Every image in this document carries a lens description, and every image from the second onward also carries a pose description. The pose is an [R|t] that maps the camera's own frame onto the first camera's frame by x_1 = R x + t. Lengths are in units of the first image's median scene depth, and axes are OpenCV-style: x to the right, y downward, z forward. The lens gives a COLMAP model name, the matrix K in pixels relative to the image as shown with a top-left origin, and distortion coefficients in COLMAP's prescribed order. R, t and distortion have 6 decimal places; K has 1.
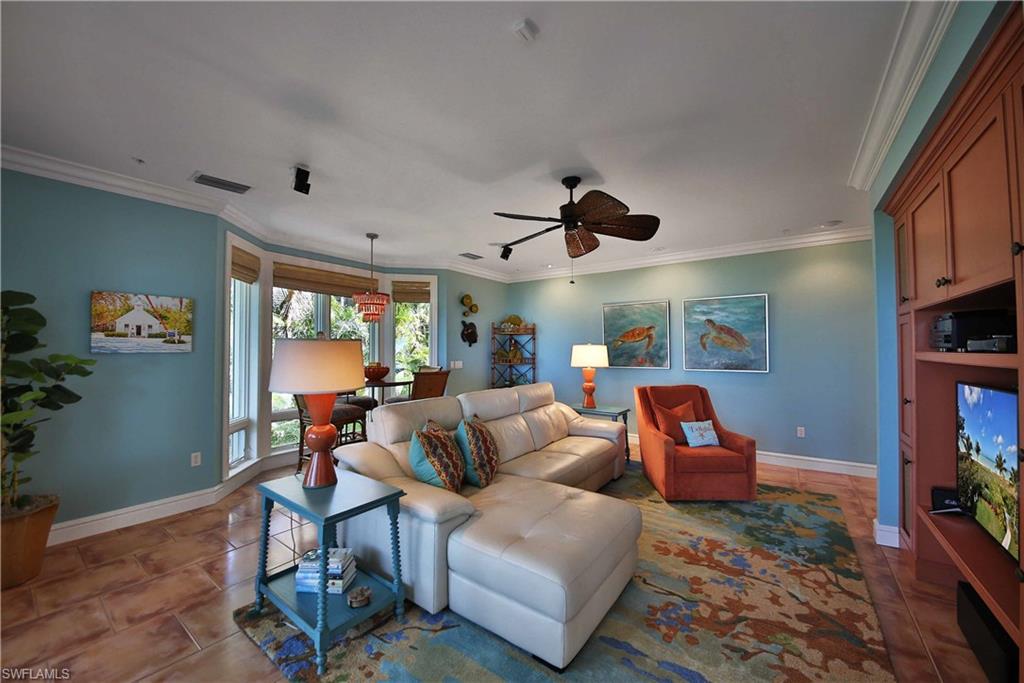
lens RADIAL K [[381.2, 0, 513.4], [0, 381.2, 342.5], [0, 0, 1]] dist [0.003027, -0.000351]
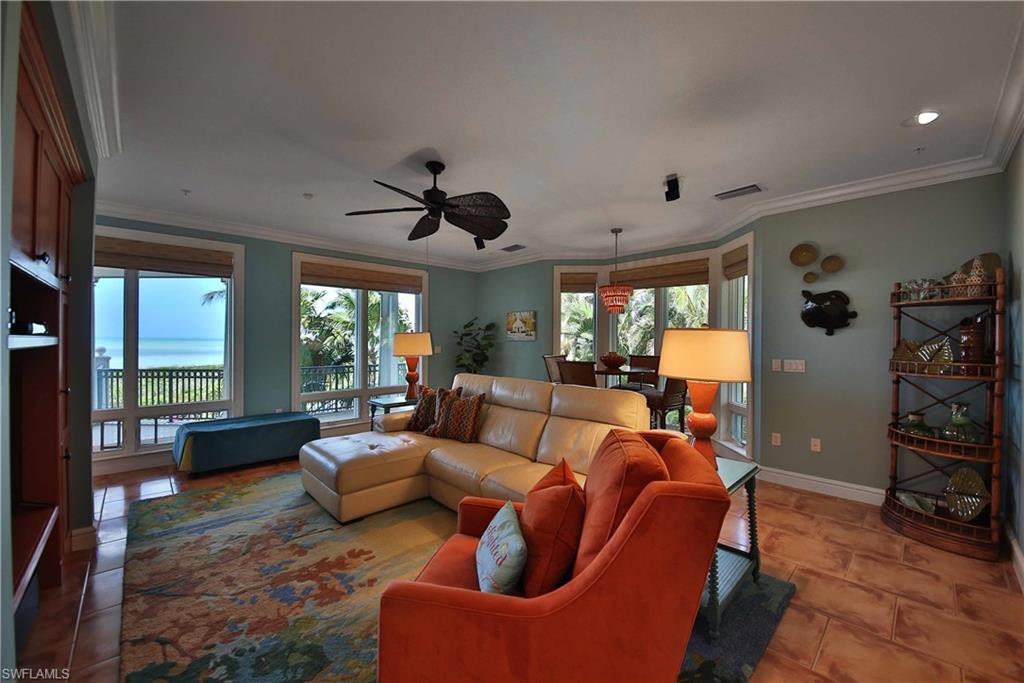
lens RADIAL K [[399.4, 0, 514.4], [0, 399.4, 340.5], [0, 0, 1]] dist [0.001221, -0.000523]
pose [[-0.178321, -0.001093, -0.983972, 1.276208], [0.011174, 0.999933, -0.003136, 0.036690], [0.983909, -0.011554, -0.178297, 1.554792]]
